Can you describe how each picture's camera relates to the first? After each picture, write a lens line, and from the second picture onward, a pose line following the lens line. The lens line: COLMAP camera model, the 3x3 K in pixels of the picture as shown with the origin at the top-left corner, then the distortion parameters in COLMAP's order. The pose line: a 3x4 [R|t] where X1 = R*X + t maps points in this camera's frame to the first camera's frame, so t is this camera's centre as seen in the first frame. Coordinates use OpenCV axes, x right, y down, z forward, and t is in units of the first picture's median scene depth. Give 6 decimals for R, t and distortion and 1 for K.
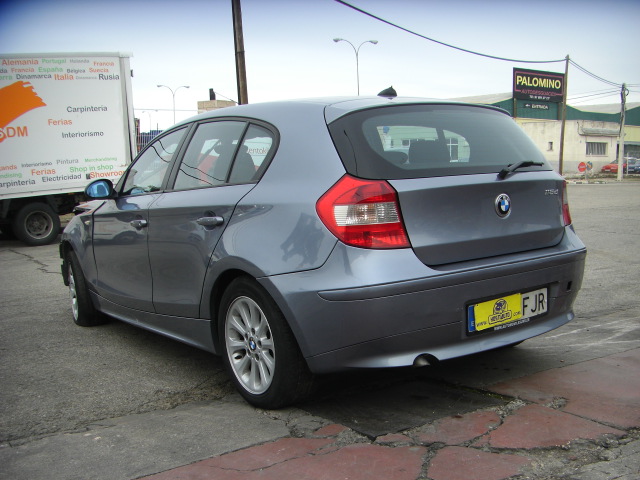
lens RADIAL K [[731.2, 0, 344.9], [0, 731.2, 334.1], [0, 0, 1]] dist [-0.167796, 0.050724]
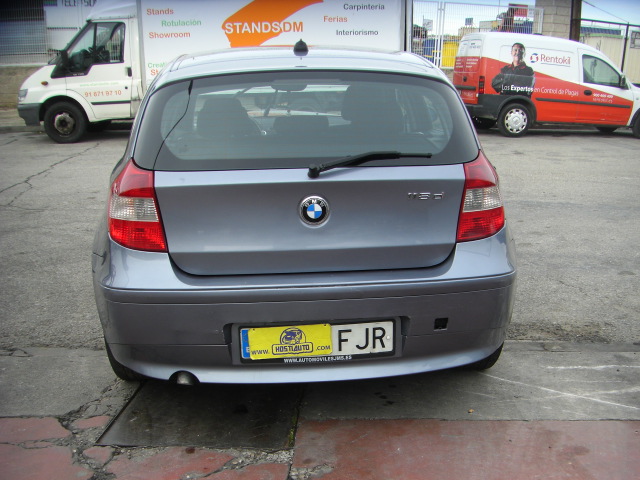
lens RADIAL K [[731.2, 0, 344.9], [0, 731.2, 334.1], [0, 0, 1]] dist [-0.167796, 0.050724]
pose [[0.851119, 0.228940, -0.472423, 0.613815], [-0.155644, 0.969484, 0.189410, -0.192657], [0.501370, -0.087680, 0.860779, 0.311396]]
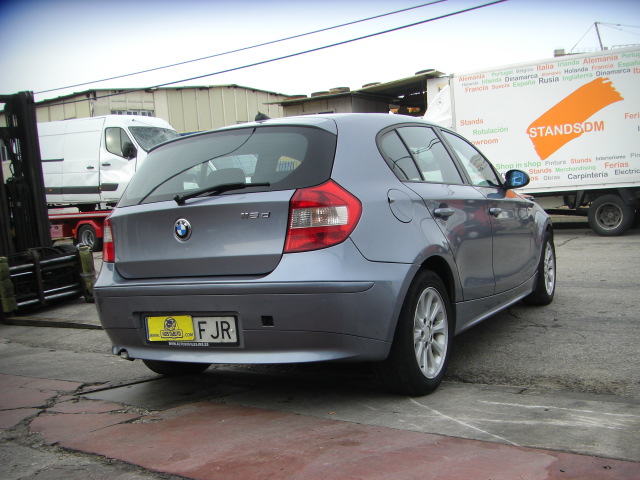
lens RADIAL K [[731.2, 0, 344.9], [0, 731.2, 334.1], [0, 0, 1]] dist [-0.167796, 0.050724]
pose [[0.413016, 0.178377, -0.893084, 1.213597], [-0.153776, 0.980210, 0.124663, -0.186429], [0.897647, 0.085847, 0.432273, 0.728883]]
